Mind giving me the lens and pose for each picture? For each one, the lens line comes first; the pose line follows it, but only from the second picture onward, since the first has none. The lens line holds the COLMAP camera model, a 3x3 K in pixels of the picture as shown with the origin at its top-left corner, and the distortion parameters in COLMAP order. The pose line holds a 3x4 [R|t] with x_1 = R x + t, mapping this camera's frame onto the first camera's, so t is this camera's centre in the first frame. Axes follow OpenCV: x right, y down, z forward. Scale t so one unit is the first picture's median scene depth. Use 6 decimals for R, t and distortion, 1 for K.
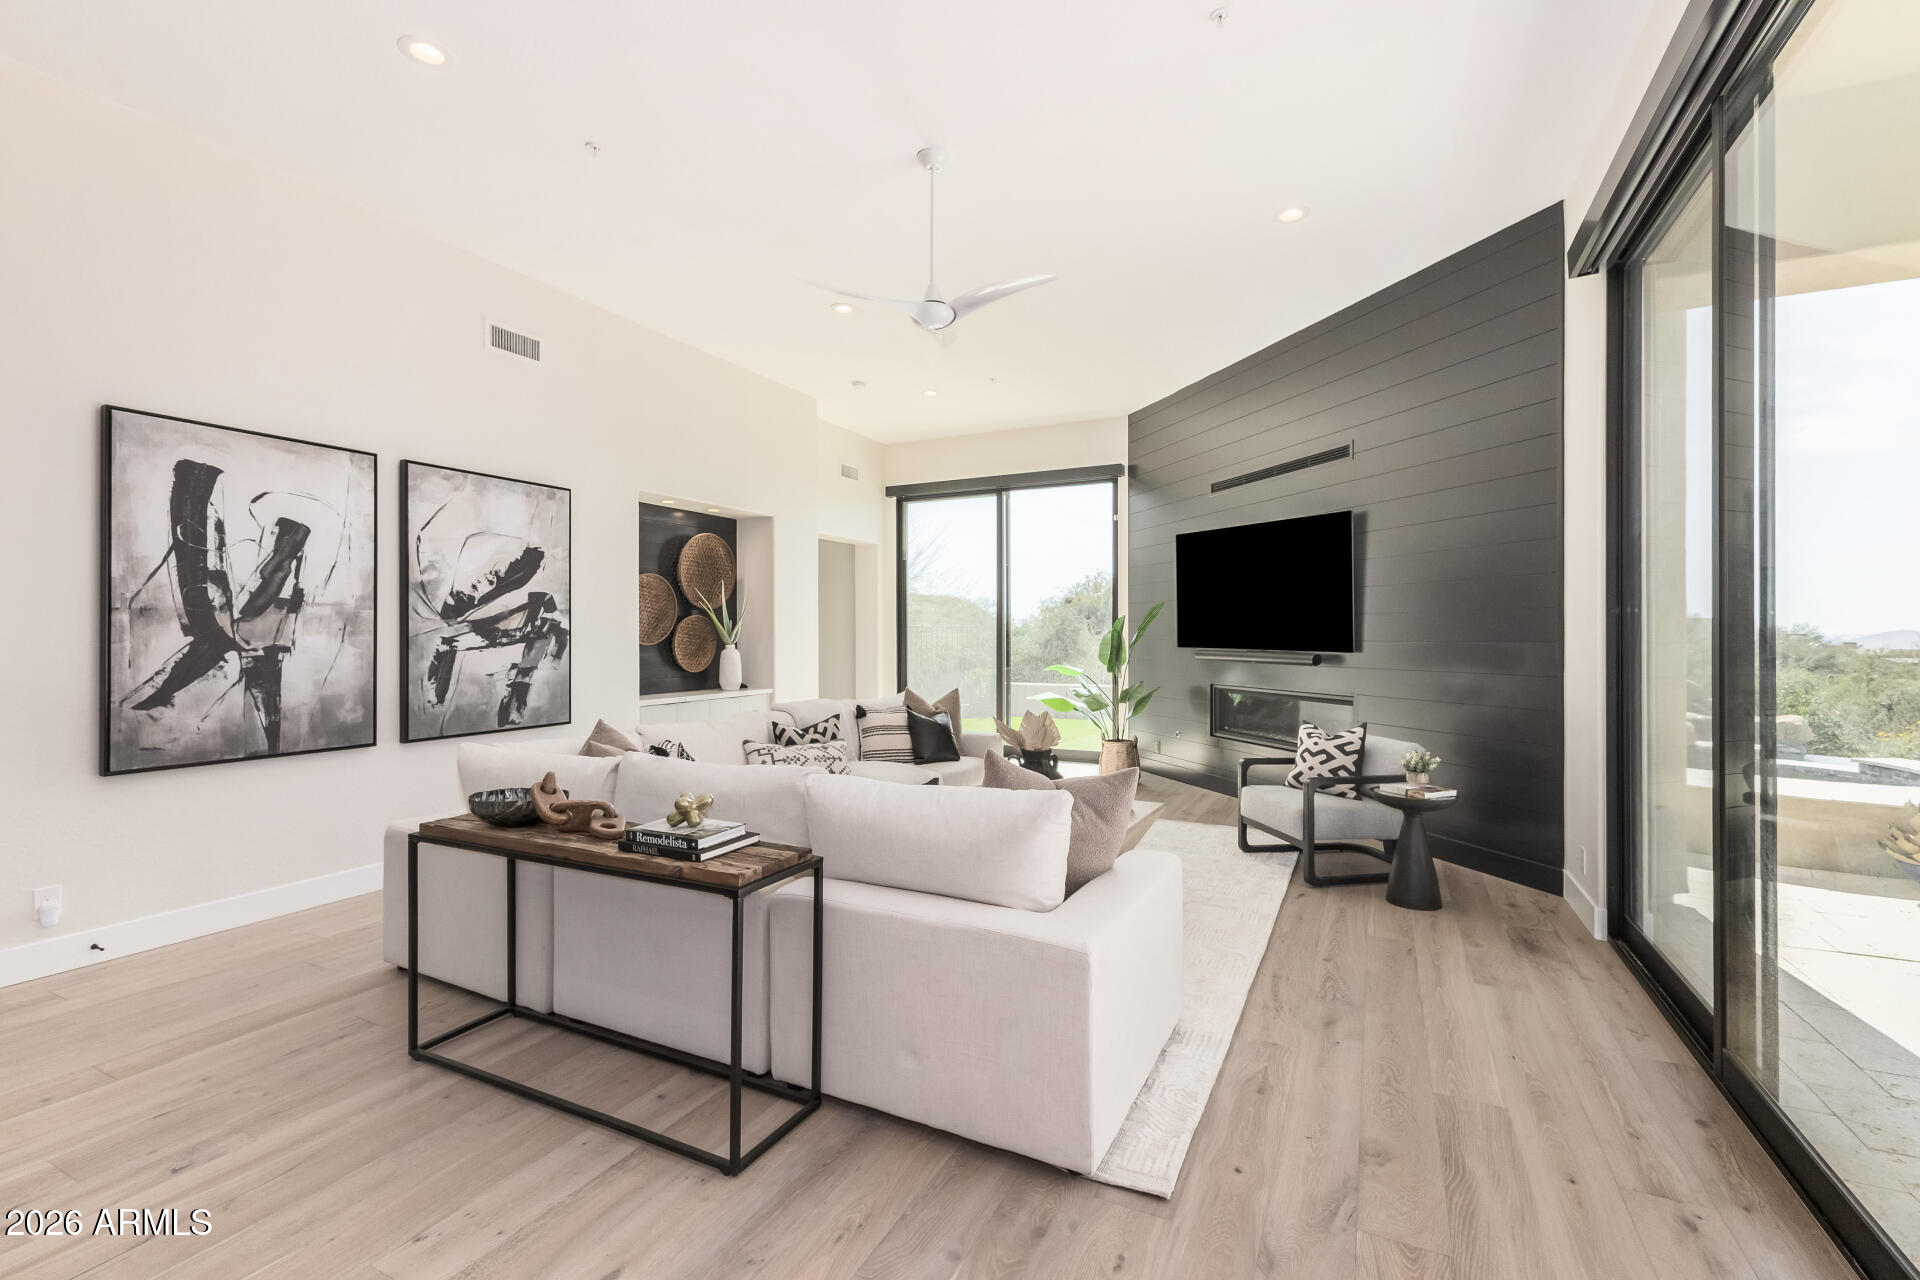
lens RADIAL K [[832.1, 0, 959.5], [0, 832.1, 629.0], [0, 0, 1]] dist [0.007904, 0.000079]
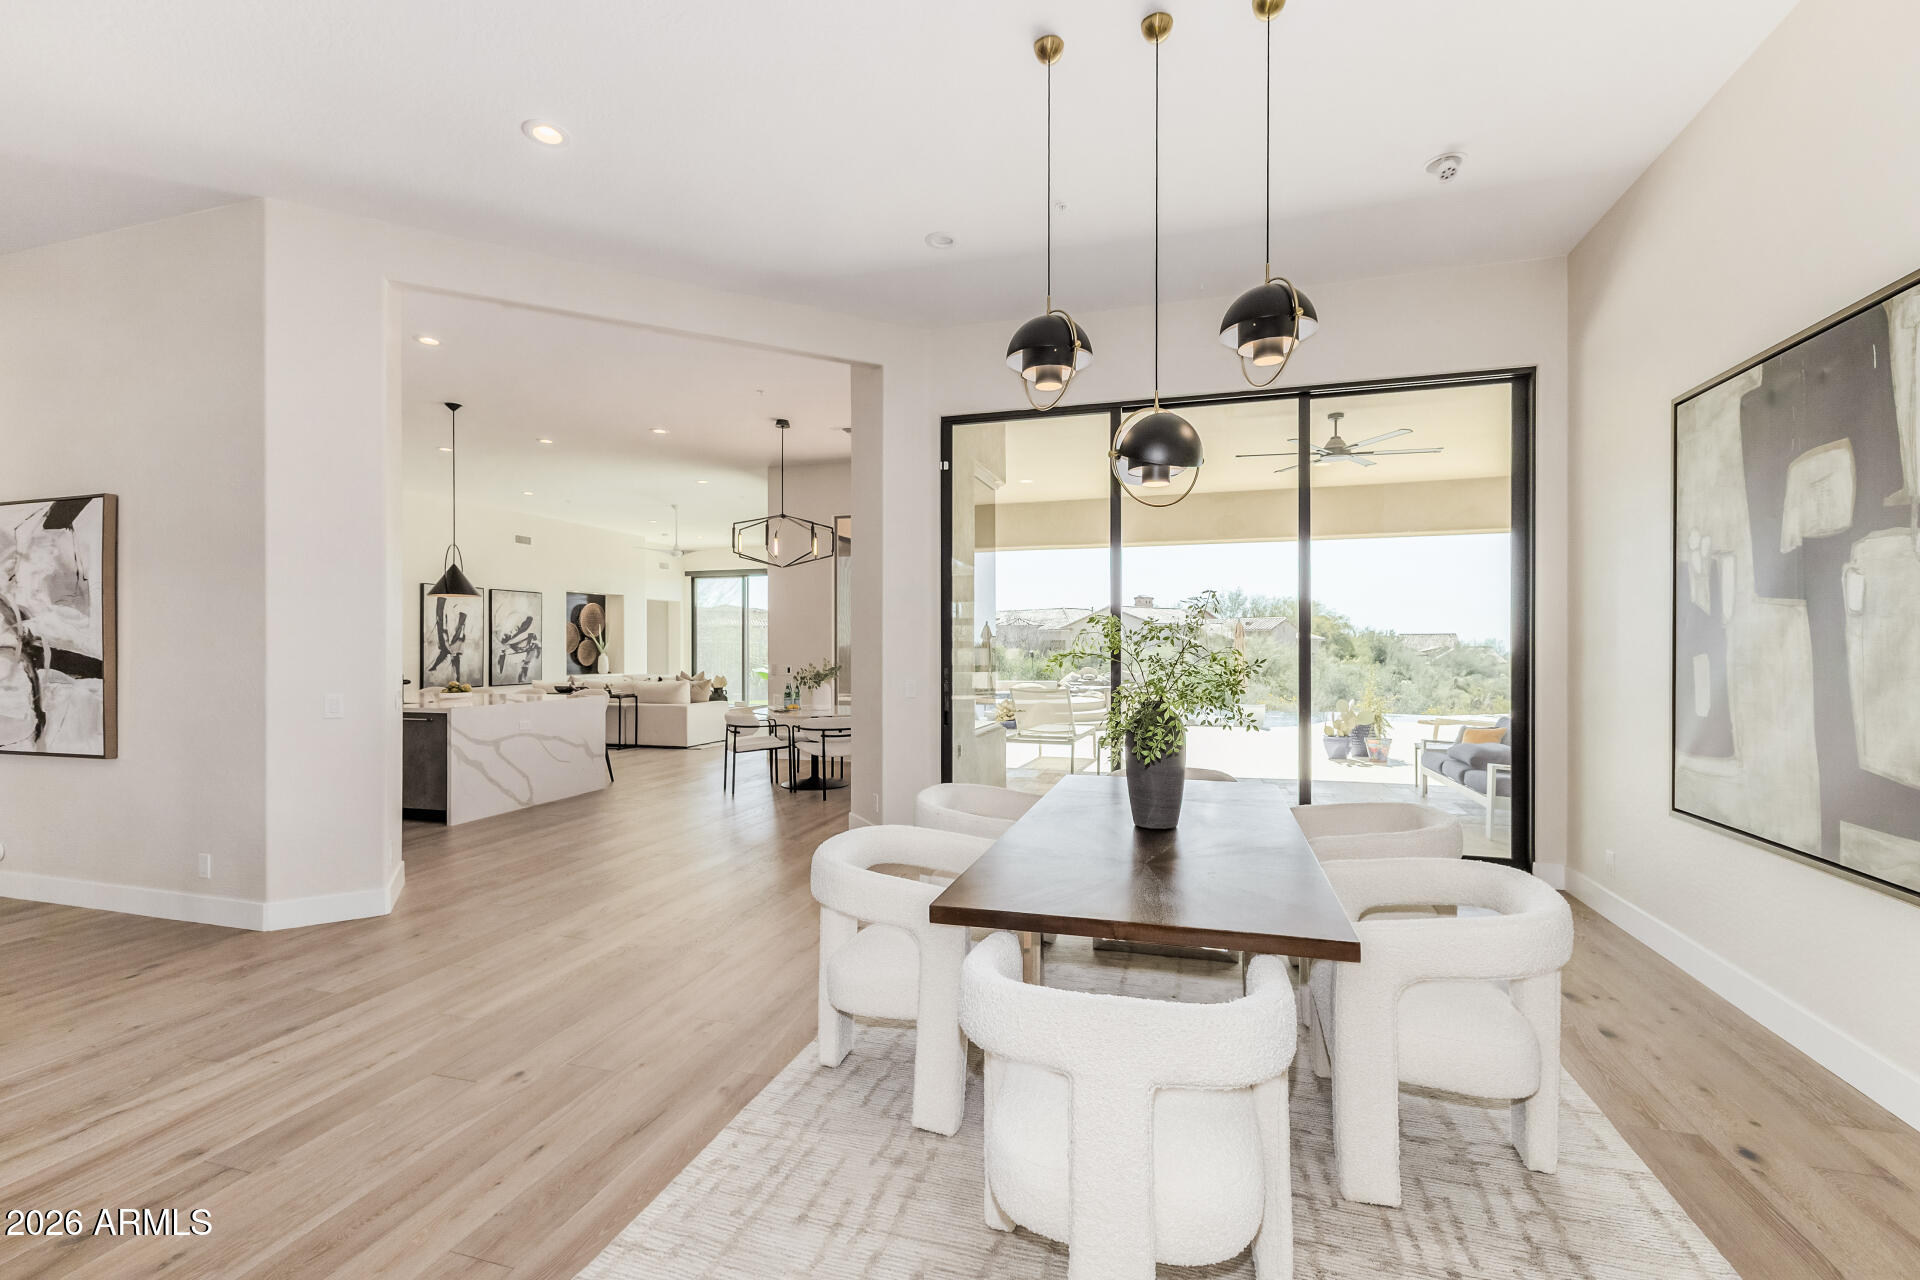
lens RADIAL K [[827.0, 0, 956.3], [0, 827.0, 637.5], [0, 0, 1]] dist [0.003366, 0.000203]
pose [[0.985609, 0.000226, 0.169038, 0.399624], [0.000741, 0.999984, -0.005659, -0.014626], [-0.169037, 0.005703, 0.985593, -1.908198]]
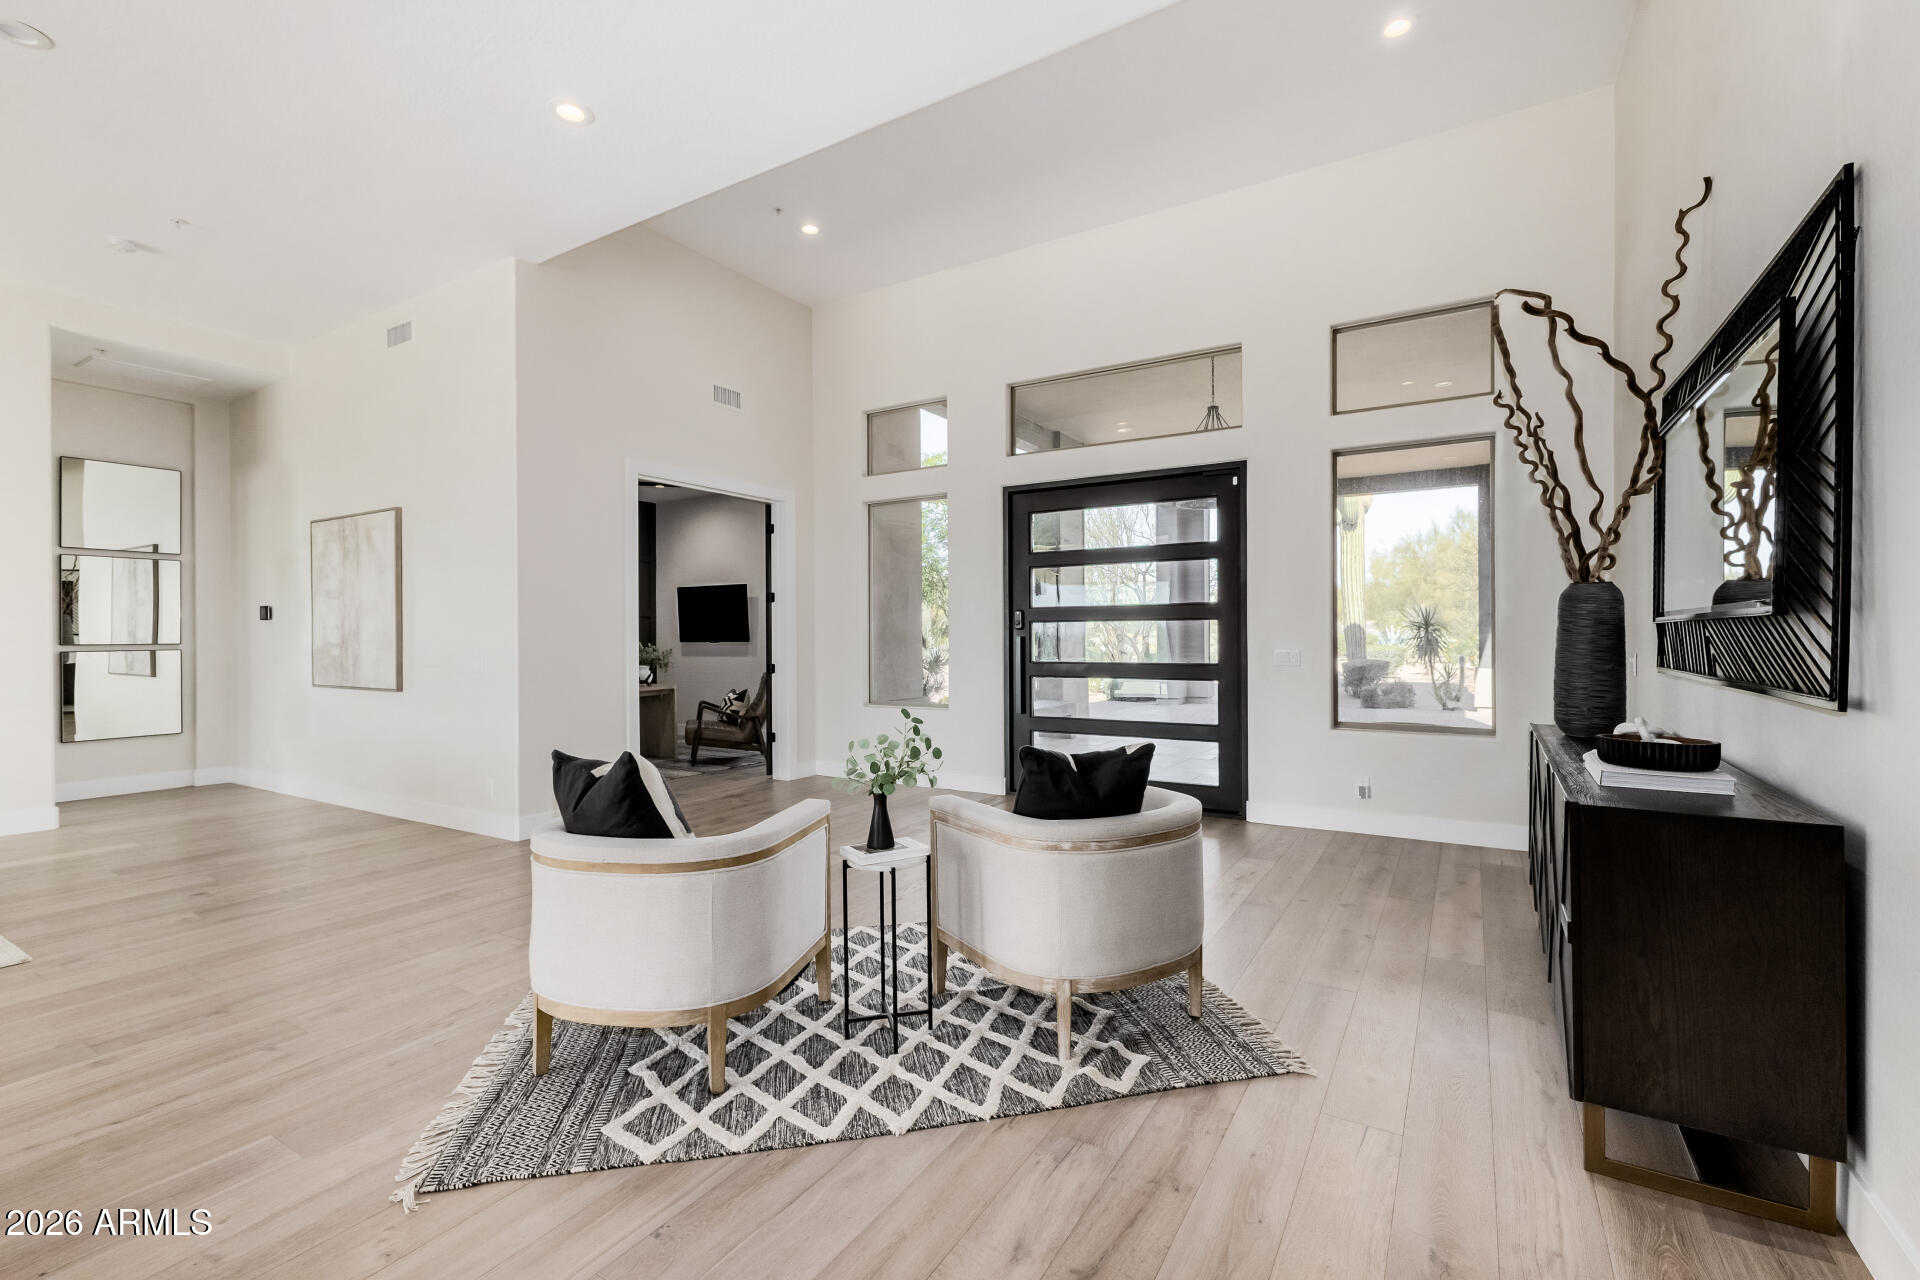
lens RADIAL K [[836.5, 0, 960.4], [0, 836.5, 632.9], [0, 0, 1]] dist [0.010597, -0.000355]
pose [[-0.996055, 0.011456, 0.087998, -0.481717], [0.011104, 0.999928, -0.004480, 0.020891], [-0.088043, -0.003485, -0.996111, -0.939557]]
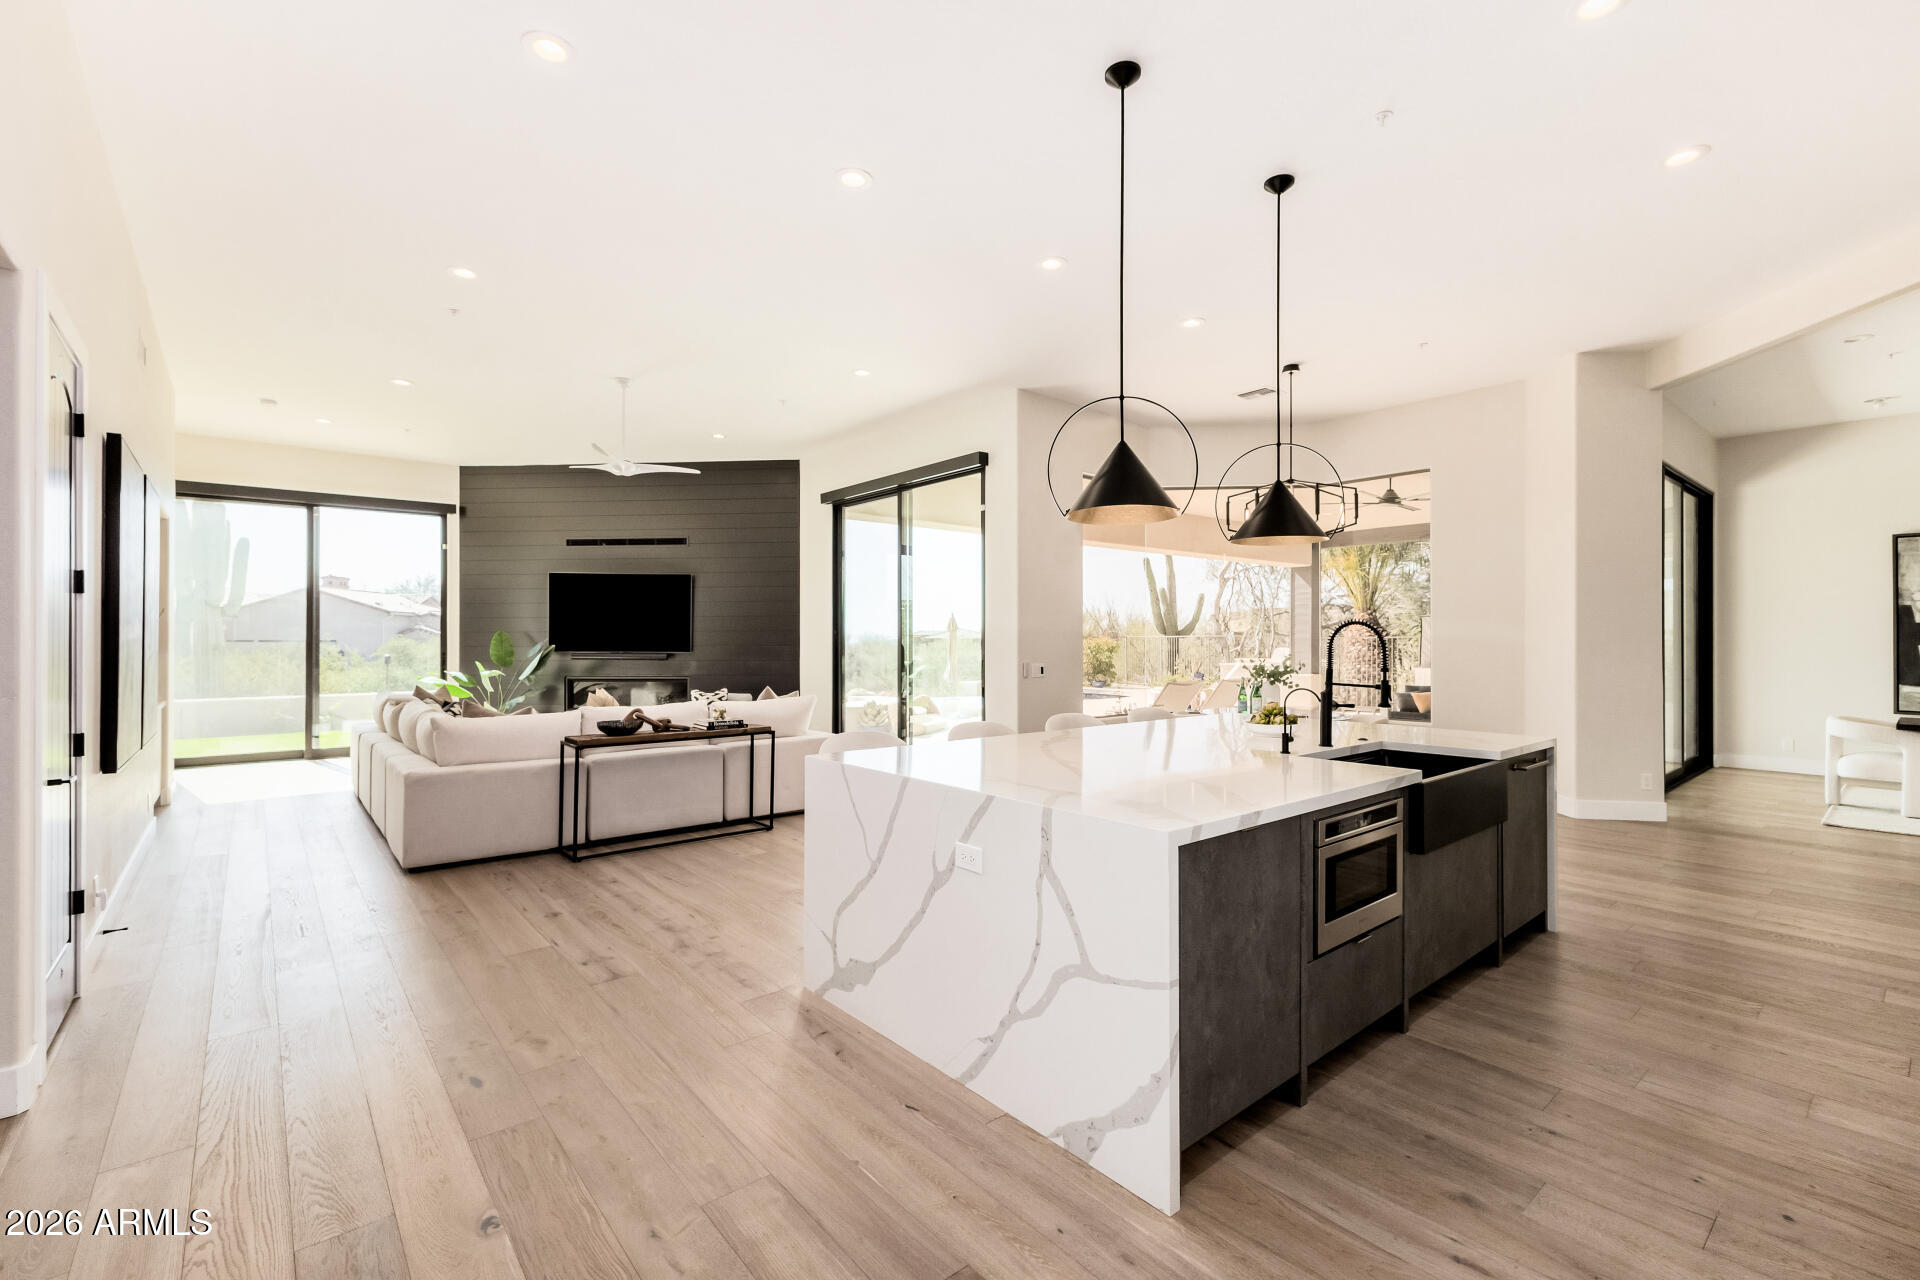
lens RADIAL K [[836.5, 0, 960.4], [0, 836.5, 632.9], [0, 0, 1]] dist [0.010597, -0.000355]
pose [[0.394188, 0.009739, 0.918978, -1.114090], [-0.005522, 0.999951, -0.008229, -0.002255], [-0.919013, -0.001831, 0.394222, -0.308767]]
